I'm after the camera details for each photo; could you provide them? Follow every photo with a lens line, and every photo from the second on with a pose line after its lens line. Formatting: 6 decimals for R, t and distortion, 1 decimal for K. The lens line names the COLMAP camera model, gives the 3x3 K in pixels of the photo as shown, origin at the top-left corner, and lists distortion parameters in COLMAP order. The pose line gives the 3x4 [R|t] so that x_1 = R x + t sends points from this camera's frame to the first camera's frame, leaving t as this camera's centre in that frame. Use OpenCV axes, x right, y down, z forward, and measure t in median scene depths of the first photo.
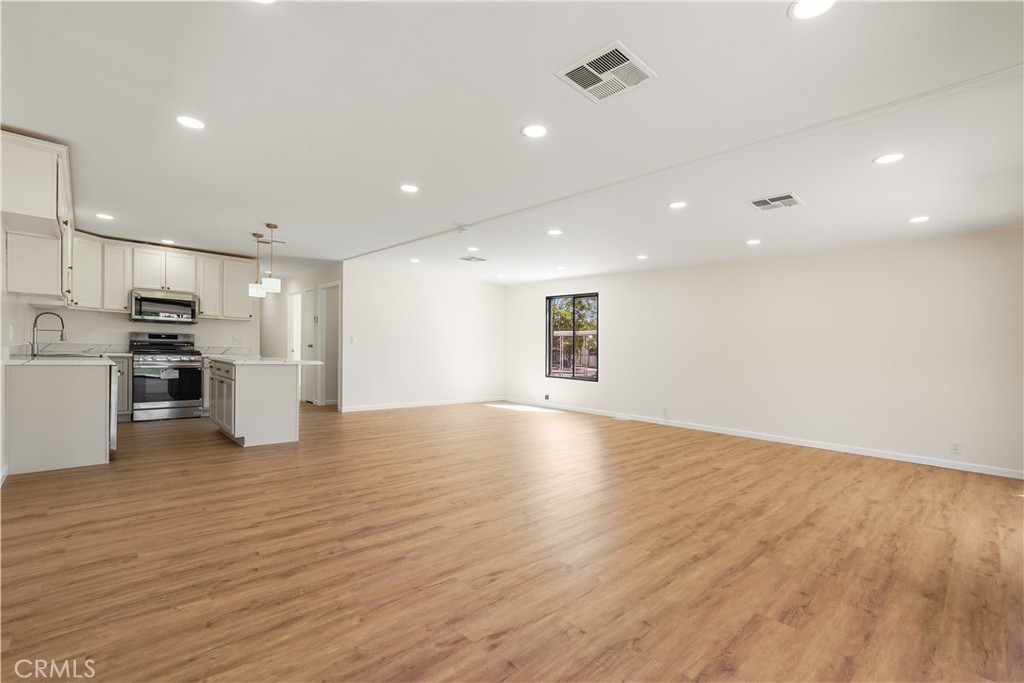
lens RADIAL K [[465.8, 0, 499.3], [0, 465.8, 380.4], [0, 0, 1]] dist [-0.015587, 0.007206]
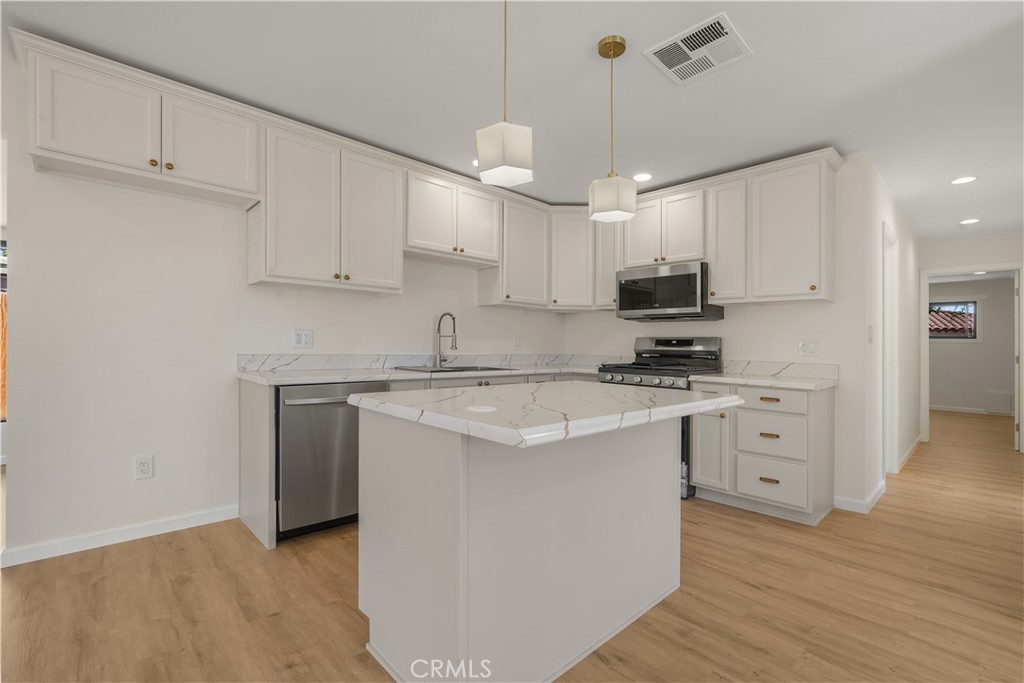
lens RADIAL K [[465.8, 0, 517.8], [0, 465.8, 334.1], [0, 0, 1]] dist [-0.015587, 0.007206]
pose [[0.055117, -0.053076, -0.997068, -0.187310], [-0.082538, 0.994926, -0.057524, -0.075533], [0.995063, 0.085466, 0.050456, 1.055071]]
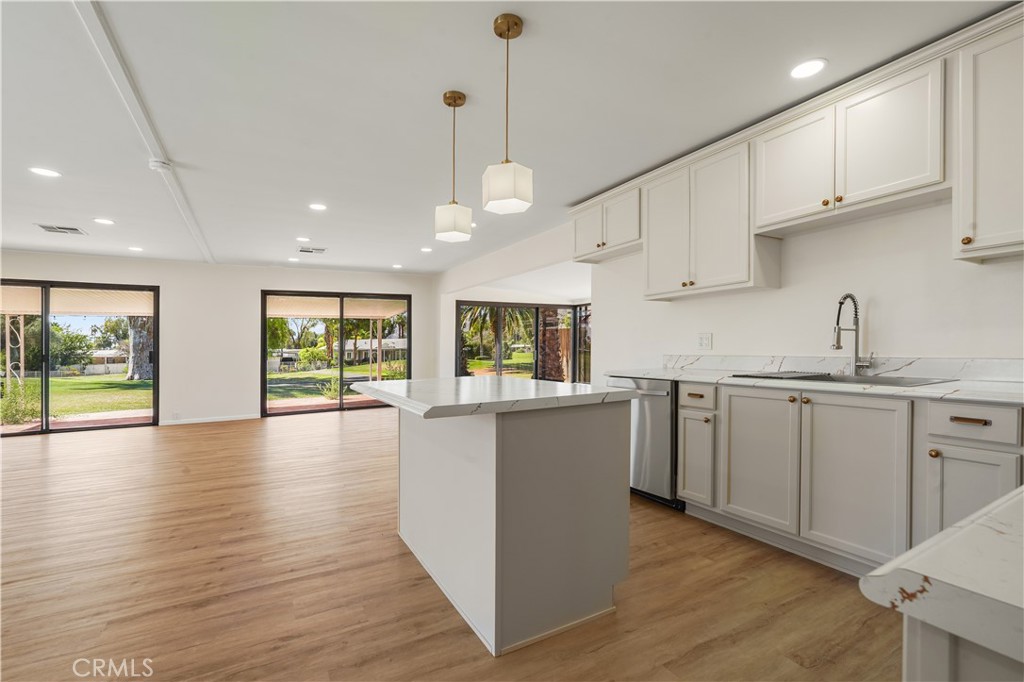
lens RADIAL K [[465.8, 0, 507.7], [0, 465.8, 334.8], [0, 0, 1]] dist [-0.015587, 0.007206]
pose [[-0.973848, -0.011000, 0.226932, -0.710622], [-0.000935, 0.999013, 0.044410, -0.123677], [-0.227197, 0.043036, -0.972898, 1.562793]]
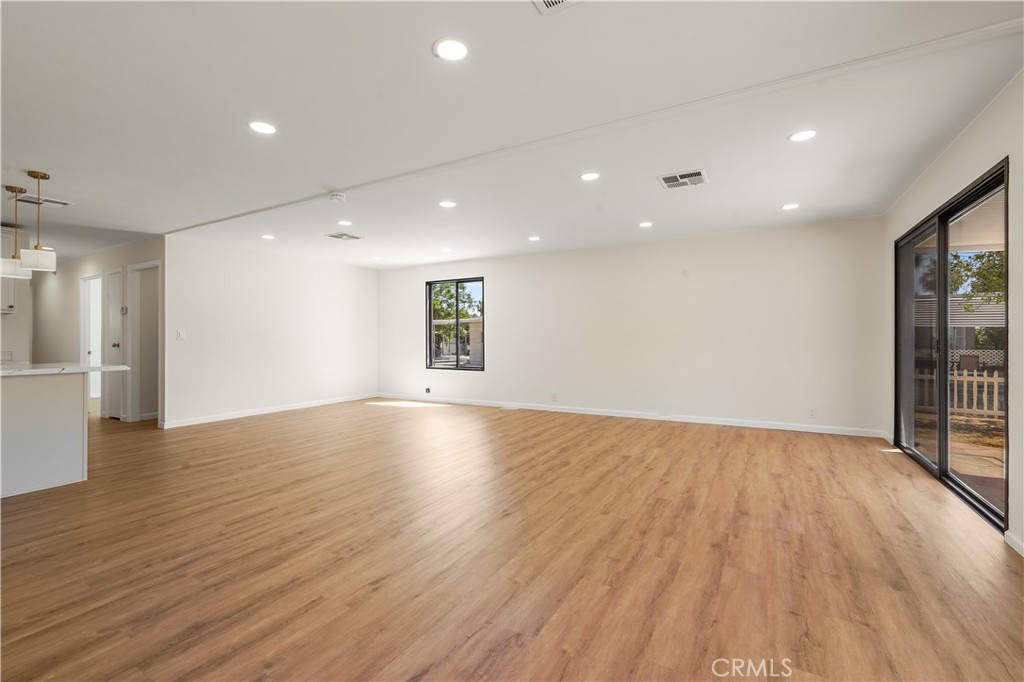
lens RADIAL K [[465.8, 0, 520.6], [0, 465.8, 326.8], [0, 0, 1]] dist [-0.015587, 0.007206]
pose [[0.947523, -0.027258, 0.318523, -0.029008], [0.056153, 0.995059, -0.081885, -0.008411], [-0.314717, 0.095474, 0.944372, 0.122456]]
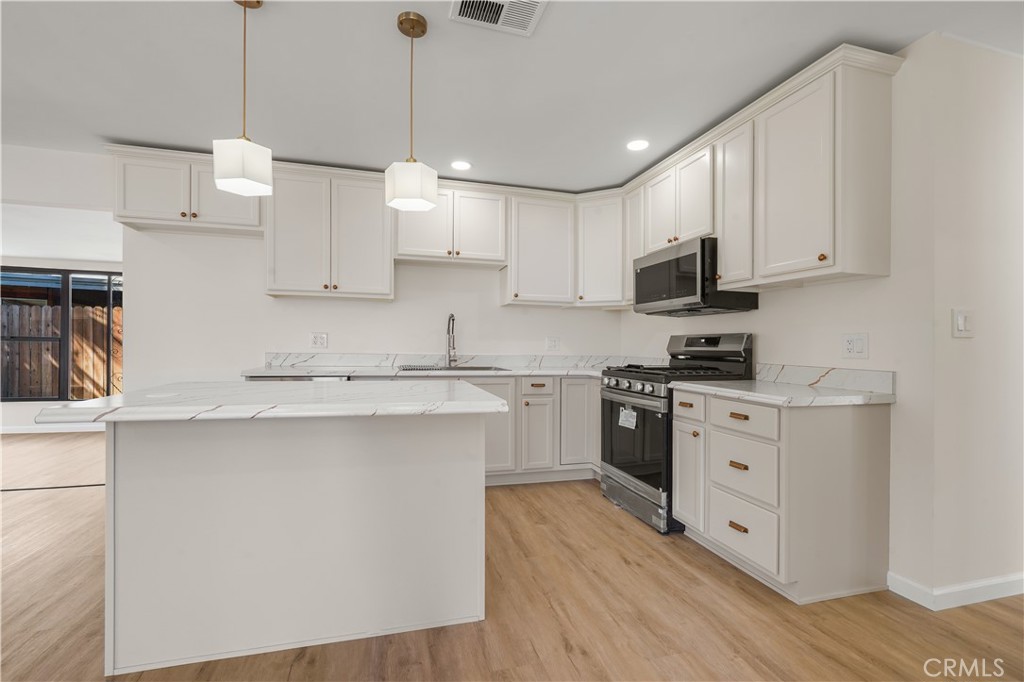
lens RADIAL K [[465.8, 0, 514.5], [0, 465.8, 337.0], [0, 0, 1]] dist [-0.015587, 0.007206]
pose [[-0.424930, -0.053478, -0.903645, -0.283161], [-0.087565, 0.996000, -0.017767, -0.101716], [0.900981, 0.071578, -0.427913, 1.416599]]
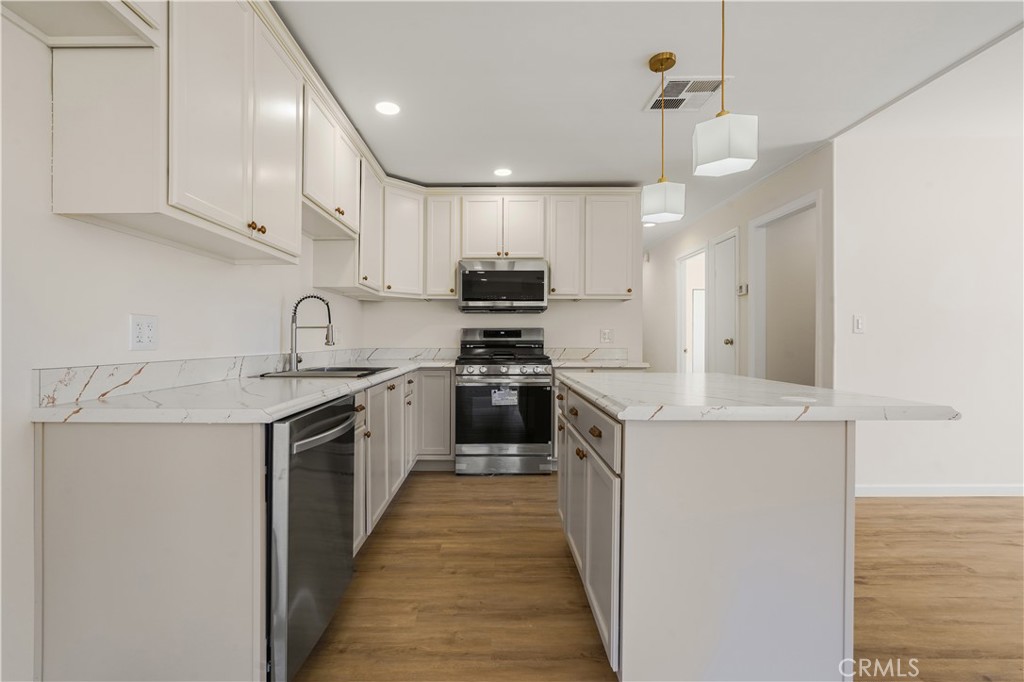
lens RADIAL K [[465.8, 0, 498.1], [0, 465.8, 327.1], [0, 0, 1]] dist [-0.015587, 0.007206]
pose [[0.749392, -0.049446, -0.660277, -0.422302], [-0.019452, 0.995133, -0.096599, -0.057613], [0.661840, 0.085235, 0.744784, 0.711107]]
